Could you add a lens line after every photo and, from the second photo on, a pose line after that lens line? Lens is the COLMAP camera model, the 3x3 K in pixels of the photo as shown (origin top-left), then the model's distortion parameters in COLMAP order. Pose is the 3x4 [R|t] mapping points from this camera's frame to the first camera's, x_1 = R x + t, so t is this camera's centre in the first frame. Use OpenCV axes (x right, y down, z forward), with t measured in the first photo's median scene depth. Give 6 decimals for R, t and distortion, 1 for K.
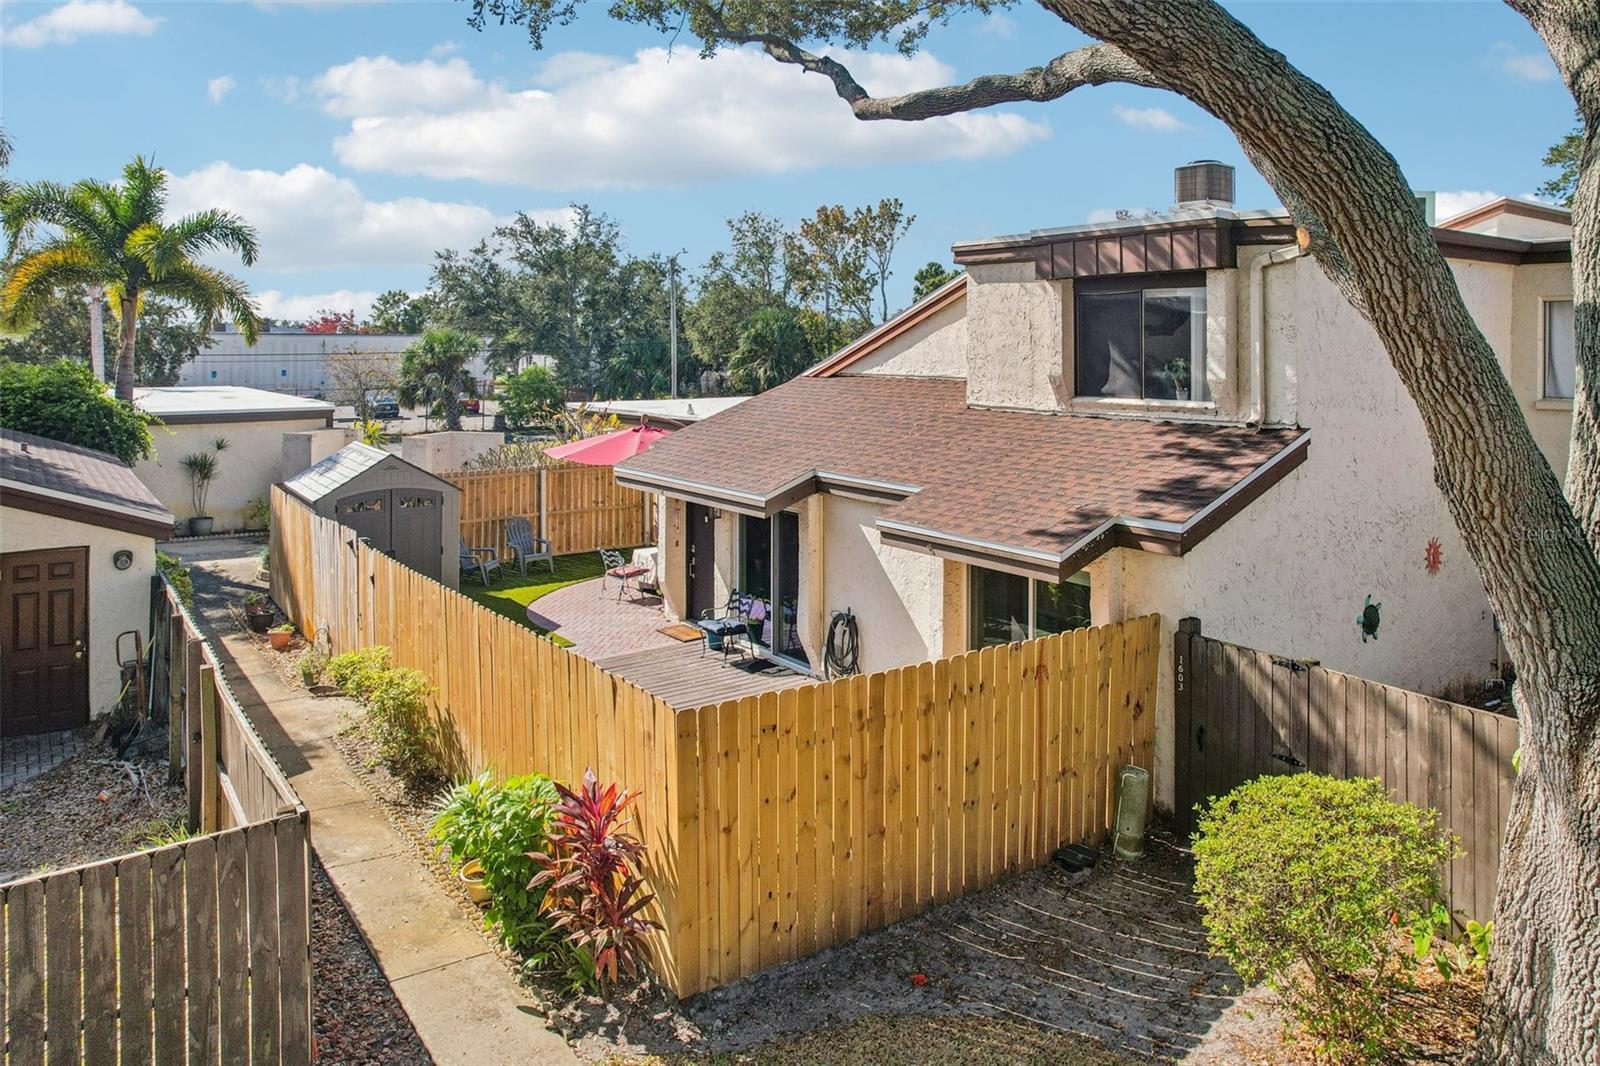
lens RADIAL K [[1075.9, 0, 802.3], [0, 1075.9, 367.9], [0, 0, 1]] dist [-0.001450, 0.000416]
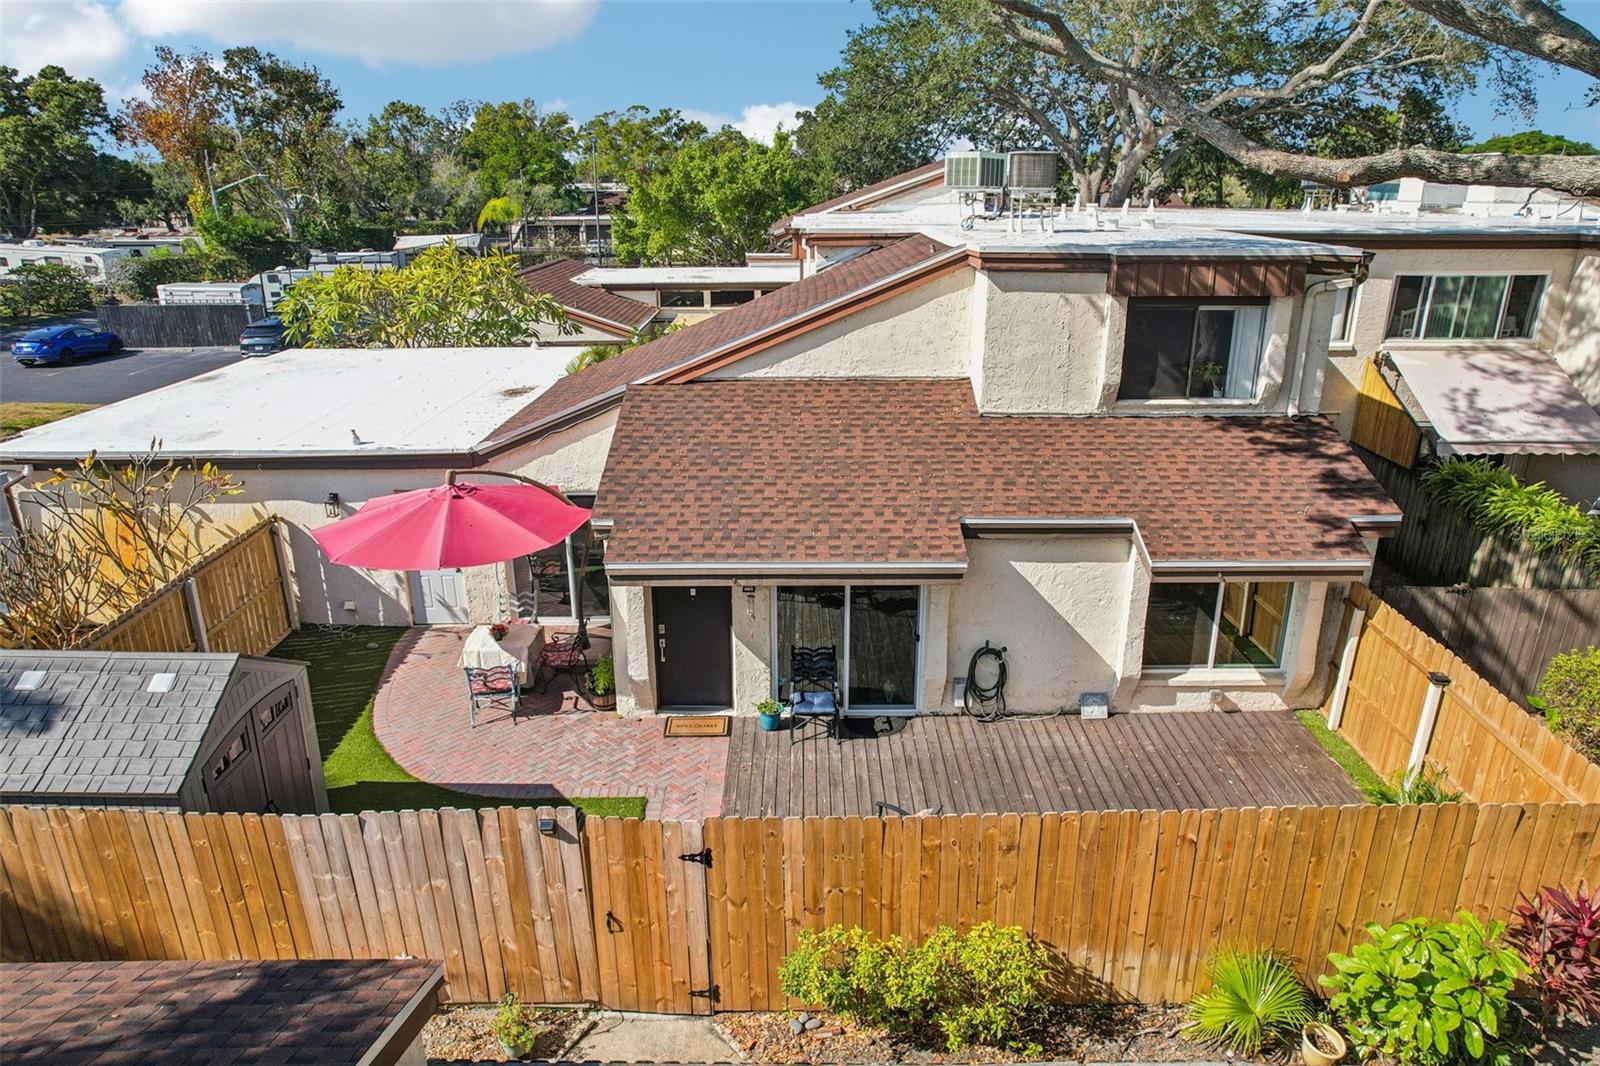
lens RADIAL K [[1009.9, 0, 795.5], [0, 1009.9, 561.2], [0, 0, 1]] dist [-0.080261, 0.070203]
pose [[0.605972, -0.289268, 0.741028, -0.539644], [0.027116, 0.938511, 0.344183, -0.128736], [-0.795024, -0.188472, 0.576555, 0.445303]]
